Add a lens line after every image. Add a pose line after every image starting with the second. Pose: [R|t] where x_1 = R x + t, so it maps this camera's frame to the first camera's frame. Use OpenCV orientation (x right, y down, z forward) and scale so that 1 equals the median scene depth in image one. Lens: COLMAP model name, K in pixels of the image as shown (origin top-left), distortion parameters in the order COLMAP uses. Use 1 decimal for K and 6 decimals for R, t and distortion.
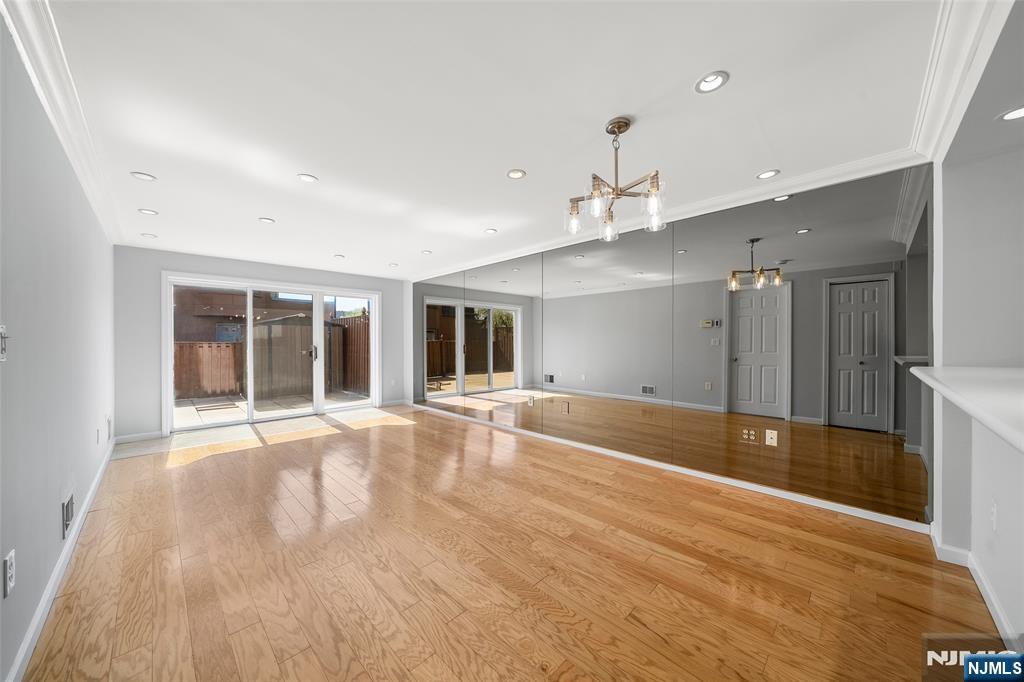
lens RADIAL K [[353.1, 0, 512.3], [0, 353.1, 342.6], [0, 0, 1]] dist [-0.002245, -0.000429]
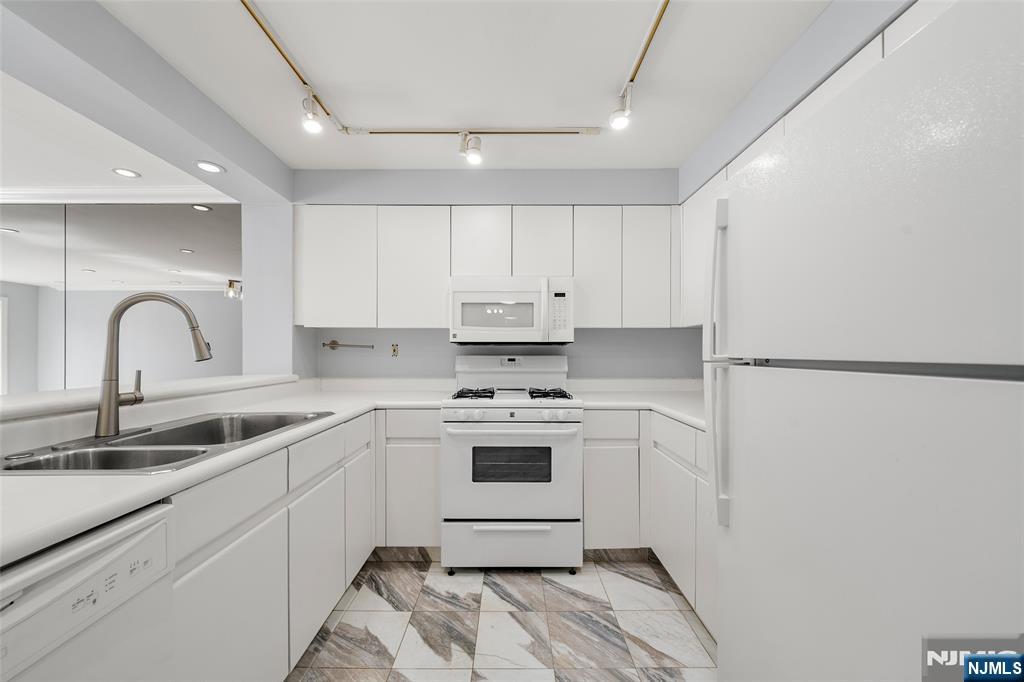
lens RADIAL K [[365.5, 0, 507.3], [0, 365.5, 354.0], [0, 0, 1]] dist [-0.003091, -0.000251]
pose [[0.714849, 0.004576, 0.699264, 0.373146], [-0.002499, 0.999989, -0.003990, -0.000444], [-0.699275, 0.001105, 0.714852, -0.185474]]
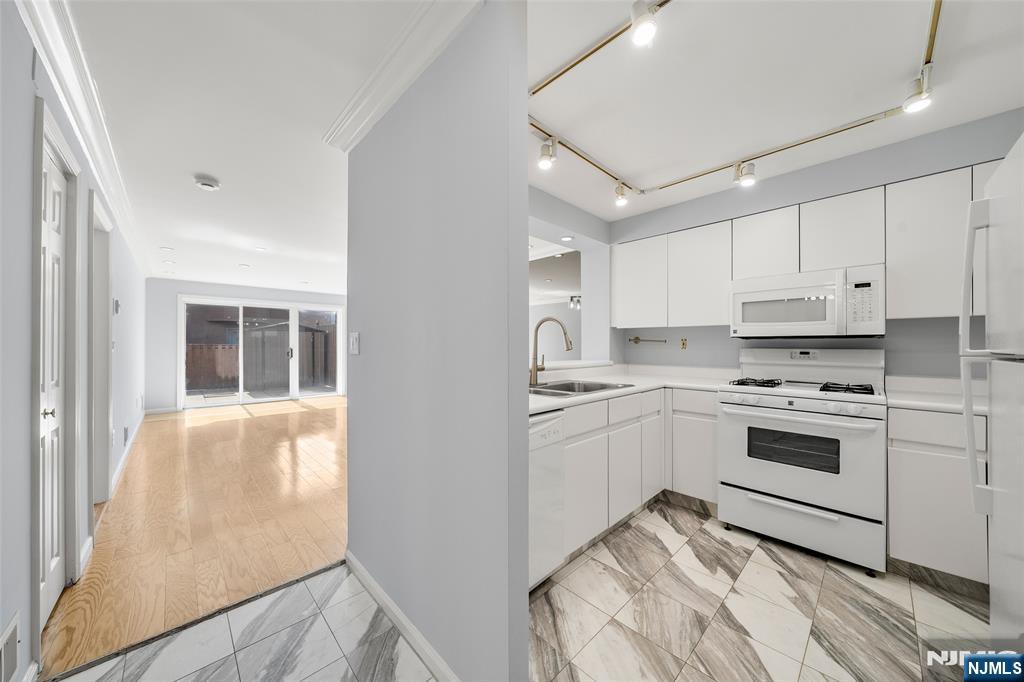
lens RADIAL K [[353.1, 0, 509.3], [0, 353.1, 344.0], [0, 0, 1]] dist [-0.002245, -0.000429]
pose [[0.999491, 0.006215, -0.031297, 0.335659], [-0.006419, 0.999959, -0.006421, -0.001335], [0.031256, 0.006618, 0.999490, -0.327500]]
